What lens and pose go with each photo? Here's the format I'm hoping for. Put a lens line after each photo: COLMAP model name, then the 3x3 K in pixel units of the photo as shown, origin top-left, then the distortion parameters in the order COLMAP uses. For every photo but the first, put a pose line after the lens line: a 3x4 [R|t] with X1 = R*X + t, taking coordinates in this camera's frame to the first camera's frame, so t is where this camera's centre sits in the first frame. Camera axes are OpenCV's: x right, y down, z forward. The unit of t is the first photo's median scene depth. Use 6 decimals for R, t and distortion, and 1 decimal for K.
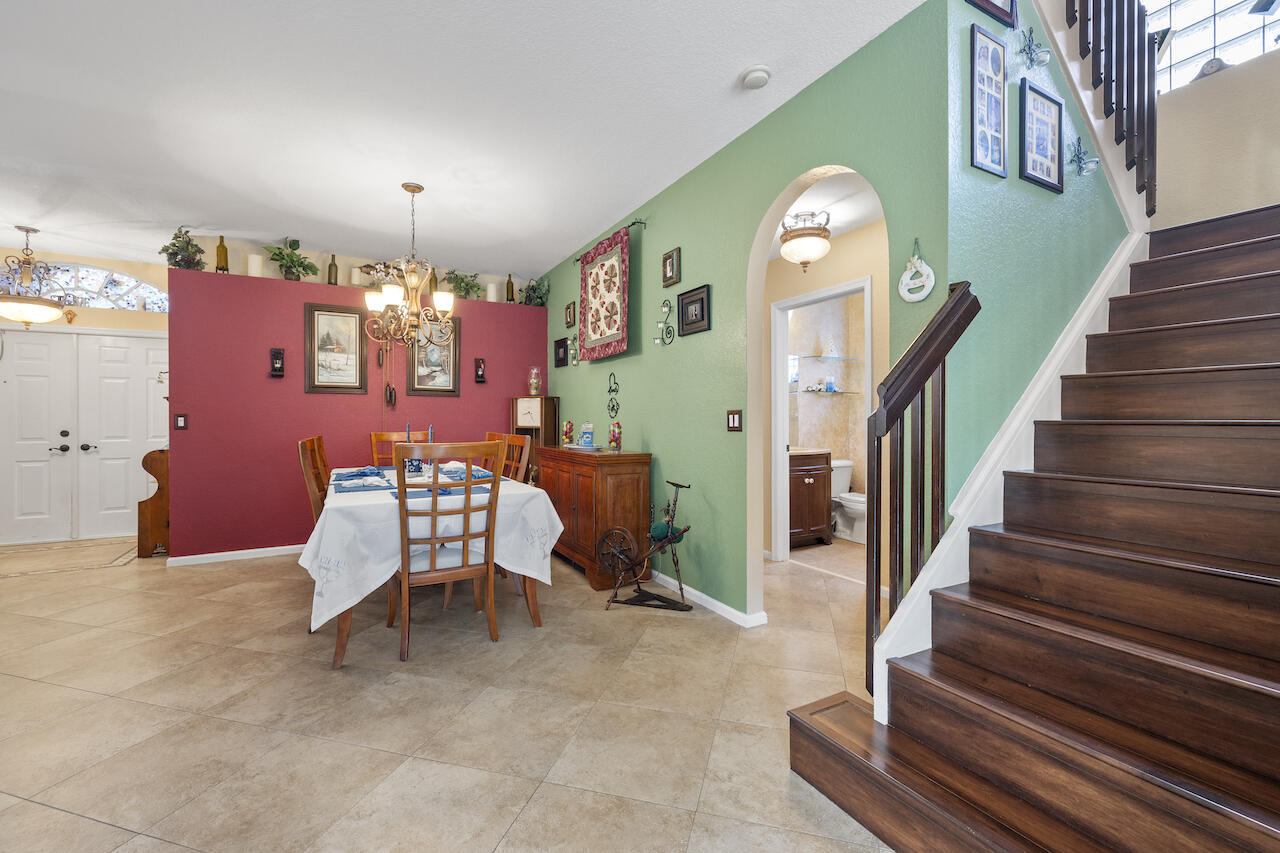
lens RADIAL K [[535.5, 0, 643.0], [0, 535.5, 417.4], [0, 0, 1]] dist [0.001980, 0.000226]
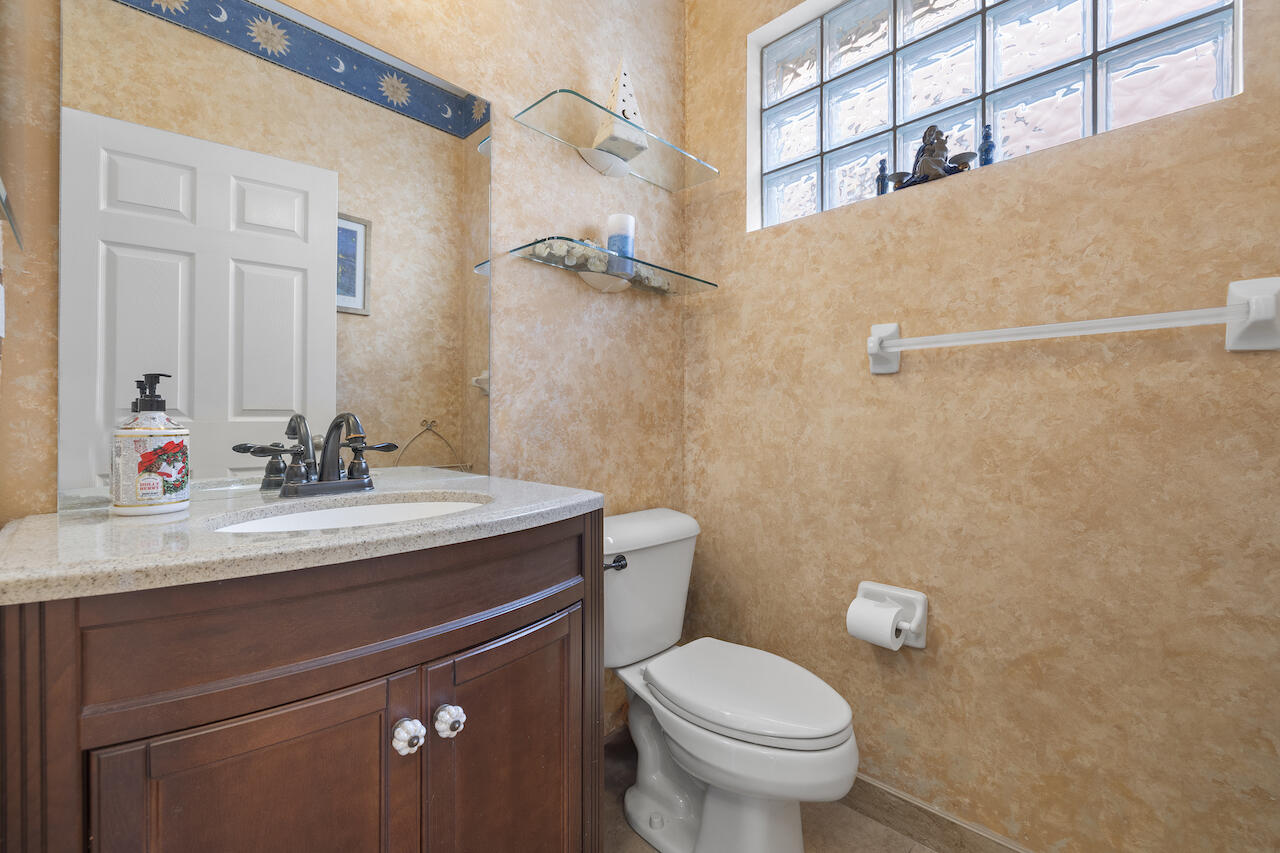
lens RADIAL K [[533.0, 0, 638.8], [0, 533.0, 421.4], [0, 0, 1]] dist [-0.000851, -0.000336]
pose [[0.960017, 0.003546, 0.279920, 0.274954], [-0.003467, 0.999994, -0.000778, 0.029381], [-0.279921, -0.000224, 0.960023, 0.716961]]
